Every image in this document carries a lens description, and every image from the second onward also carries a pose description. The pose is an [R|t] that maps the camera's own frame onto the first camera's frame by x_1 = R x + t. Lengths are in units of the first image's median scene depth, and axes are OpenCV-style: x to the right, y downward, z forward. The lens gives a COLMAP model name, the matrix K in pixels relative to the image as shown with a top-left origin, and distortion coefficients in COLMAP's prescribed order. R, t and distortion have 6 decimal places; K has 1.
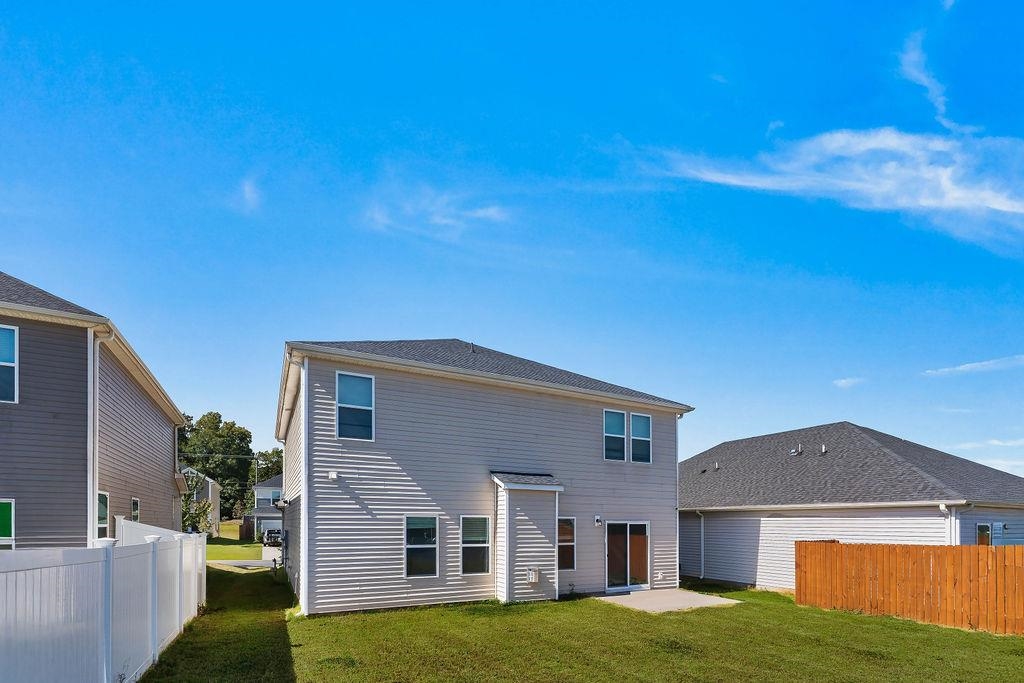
lens RADIAL K [[502.7, 0, 513.1], [0, 502.7, 341.0], [0, 0, 1]] dist [0.002516, 0.000246]
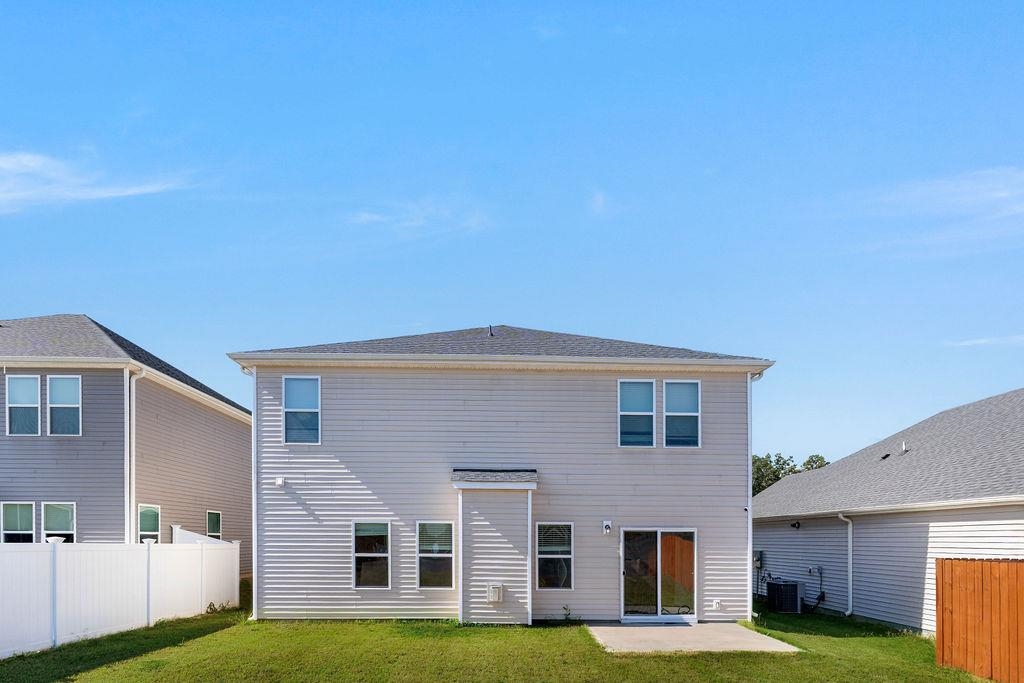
lens RADIAL K [[543.9, 0, 509.4], [0, 543.9, 372.9], [0, 0, 1]] dist [0.002392, -0.000539]
pose [[0.874555, -0.140630, -0.464087, 0.505773], [0.161815, 0.986803, 0.005910, 0.115715], [0.457131, -0.080265, 0.885770, 0.264731]]
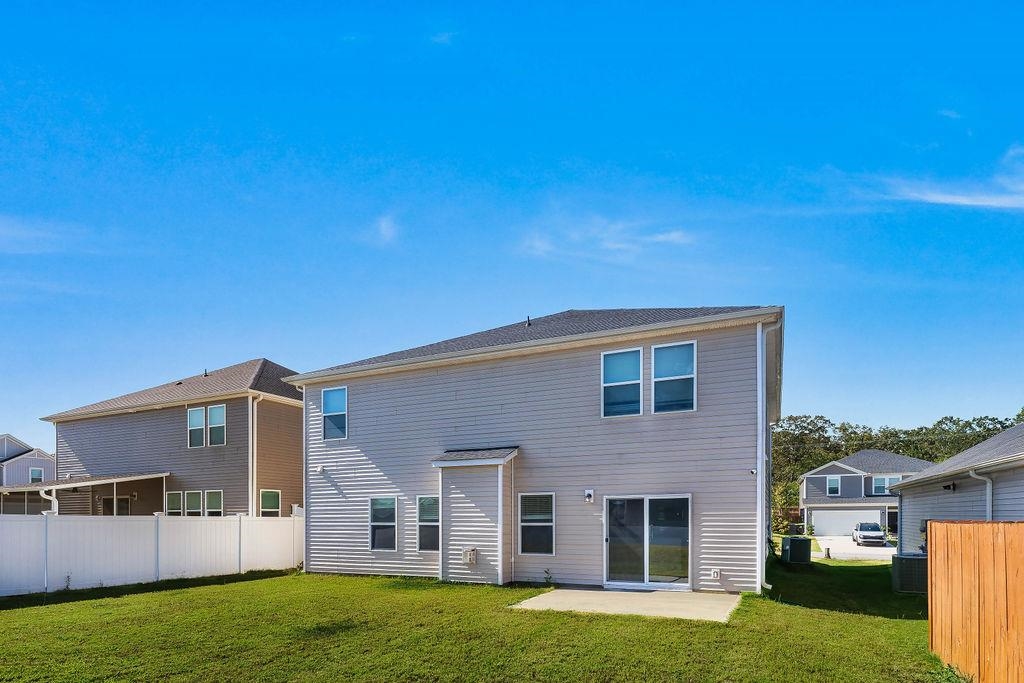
lens RADIAL K [[525.8, 0, 512.3], [0, 525.8, 342.5], [0, 0, 1]] dist [0.001474, 0.000401]
pose [[0.576315, -0.263946, -0.773430, 0.948315], [0.287951, 0.951297, -0.110082, 0.220490], [0.764817, -0.159268, 0.624250, 0.517032]]
